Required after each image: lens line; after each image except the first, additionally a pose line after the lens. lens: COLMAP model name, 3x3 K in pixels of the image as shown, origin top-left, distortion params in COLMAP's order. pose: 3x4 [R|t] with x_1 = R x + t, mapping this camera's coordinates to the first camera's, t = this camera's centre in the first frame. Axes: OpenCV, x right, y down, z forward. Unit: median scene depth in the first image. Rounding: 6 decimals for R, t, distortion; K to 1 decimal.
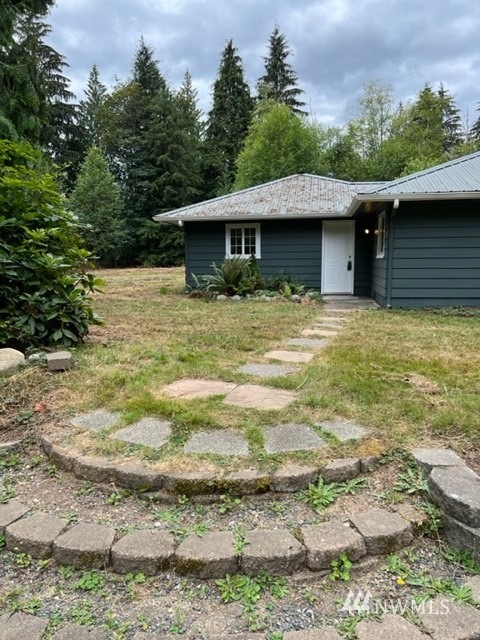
lens RADIAL K [[485.2, 0, 236.7], [0, 485.2, 323.2], [0, 0, 1]] dist [0.043920, -0.053881]
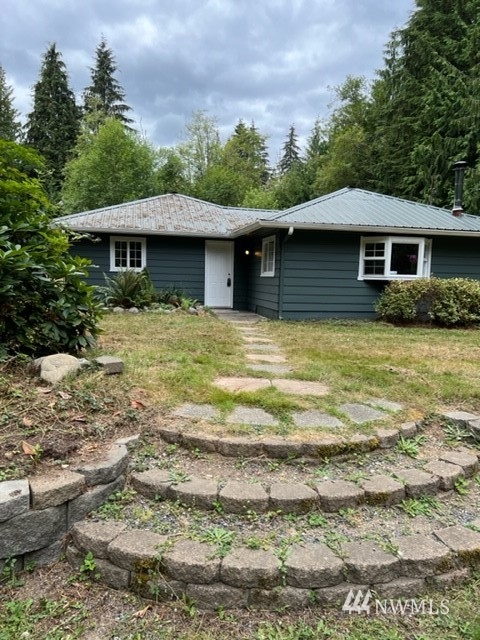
lens RADIAL K [[485.2, 0, 239.0], [0, 485.2, 323.4], [0, 0, 1]] dist [0.043920, -0.053881]
pose [[0.928842, -0.002562, 0.370467, -0.058902], [0.014492, 0.999462, -0.029421, 0.002852], [-0.370192, 0.032696, 0.928380, -0.008093]]
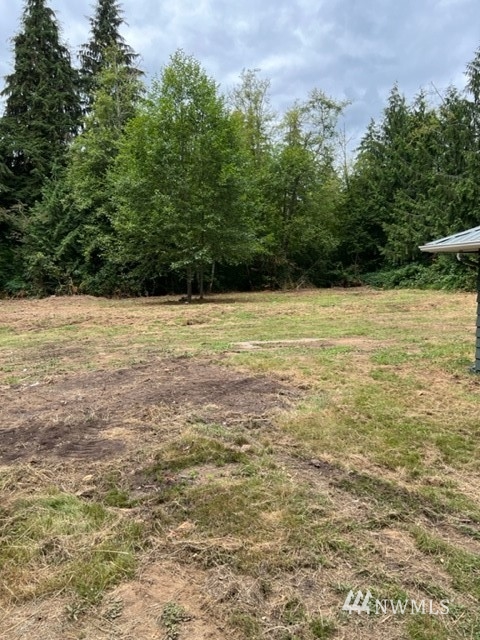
lens RADIAL K [[485.2, 0, 241.8], [0, 485.2, 326.9], [0, 0, 1]] dist [0.043920, -0.053881]
pose [[0.879181, -0.039865, 0.474817, -0.201295], [0.062933, 0.997479, -0.032781, -0.076779], [-0.472313, 0.058702, 0.879474, 0.499104]]
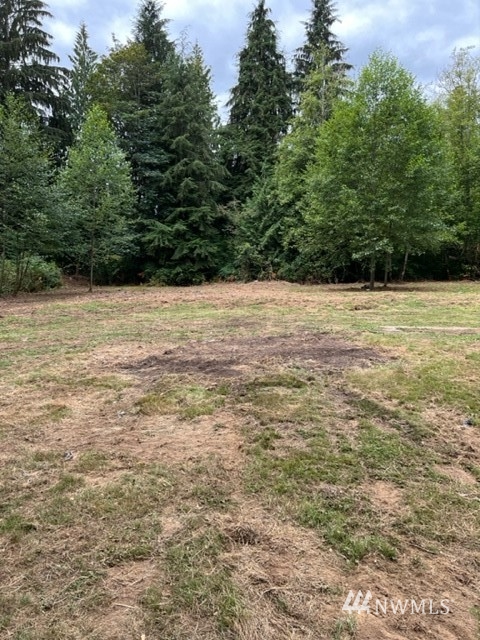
lens RADIAL K [[485.2, 0, 239.4], [0, 485.2, 324.4], [0, 0, 1]] dist [0.043920, -0.053881]
pose [[0.997156, 0.012228, 0.074370, -0.185812], [-0.010600, 0.999696, -0.022242, -0.068228], [-0.074619, 0.021390, 0.996983, 0.422107]]
